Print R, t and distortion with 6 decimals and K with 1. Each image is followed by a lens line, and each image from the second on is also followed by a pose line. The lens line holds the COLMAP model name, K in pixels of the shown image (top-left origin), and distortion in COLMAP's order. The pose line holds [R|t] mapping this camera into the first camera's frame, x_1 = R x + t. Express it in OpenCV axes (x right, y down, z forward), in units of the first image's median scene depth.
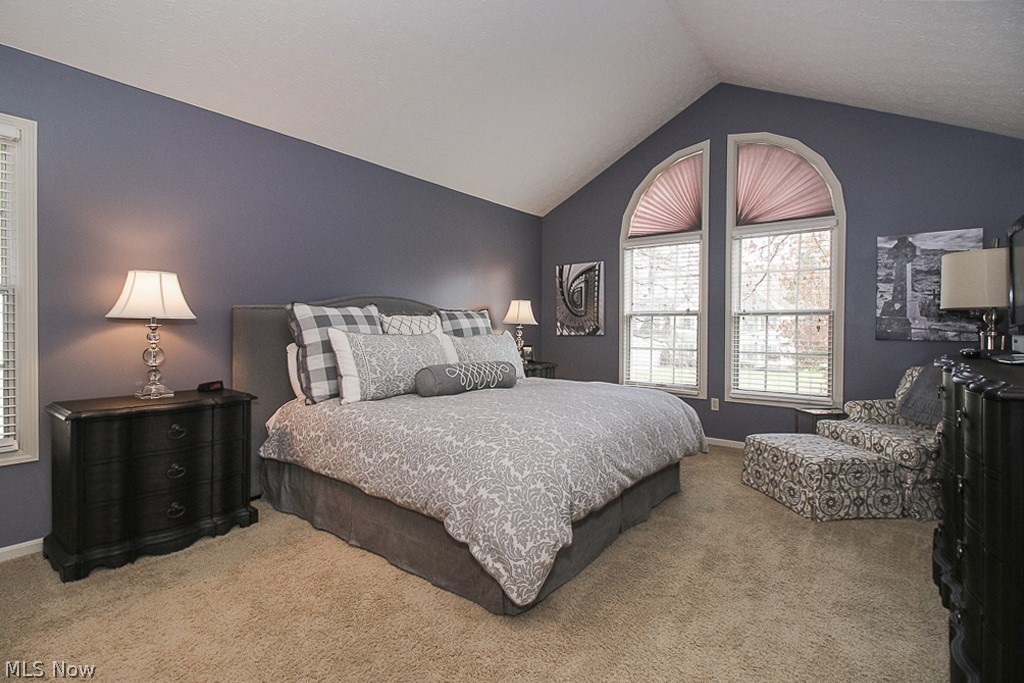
lens RADIAL K [[477.9, 0, 511.0], [0, 477.9, 331.2], [0, 0, 1]] dist [0.006223, -0.000436]
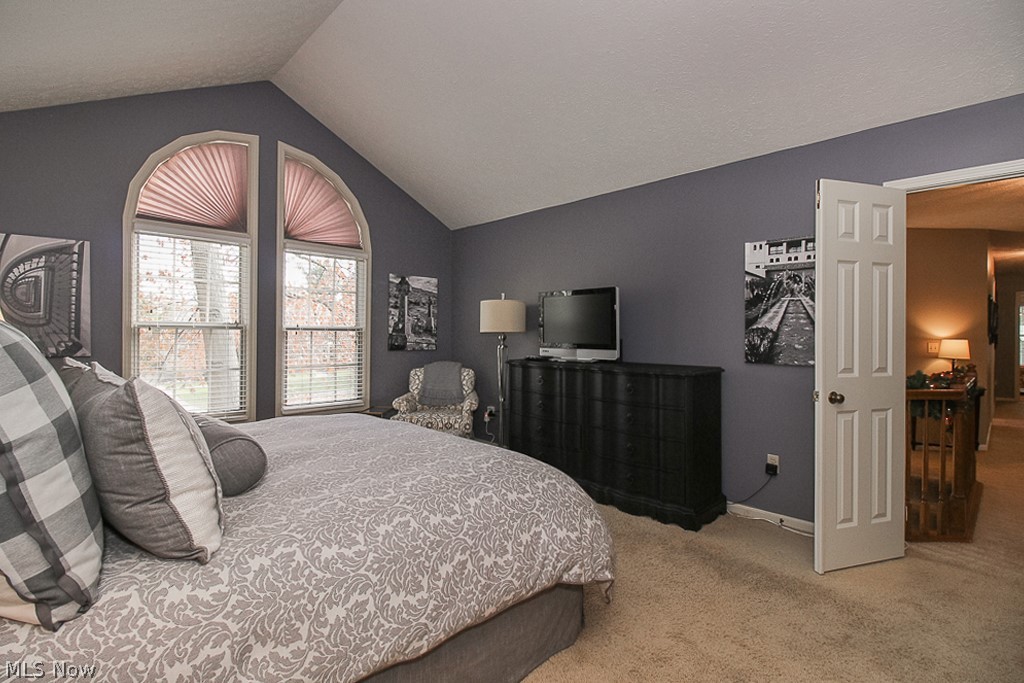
lens RADIAL K [[477.9, 0, 510.7], [0, 477.9, 337.8], [0, 0, 1]] dist [0.006223, -0.000436]
pose [[0.144741, -0.009613, 0.989423, -0.492169], [0.002785, 0.999953, 0.009308, -0.028698], [-0.989466, 0.001408, 0.144761, 0.464252]]
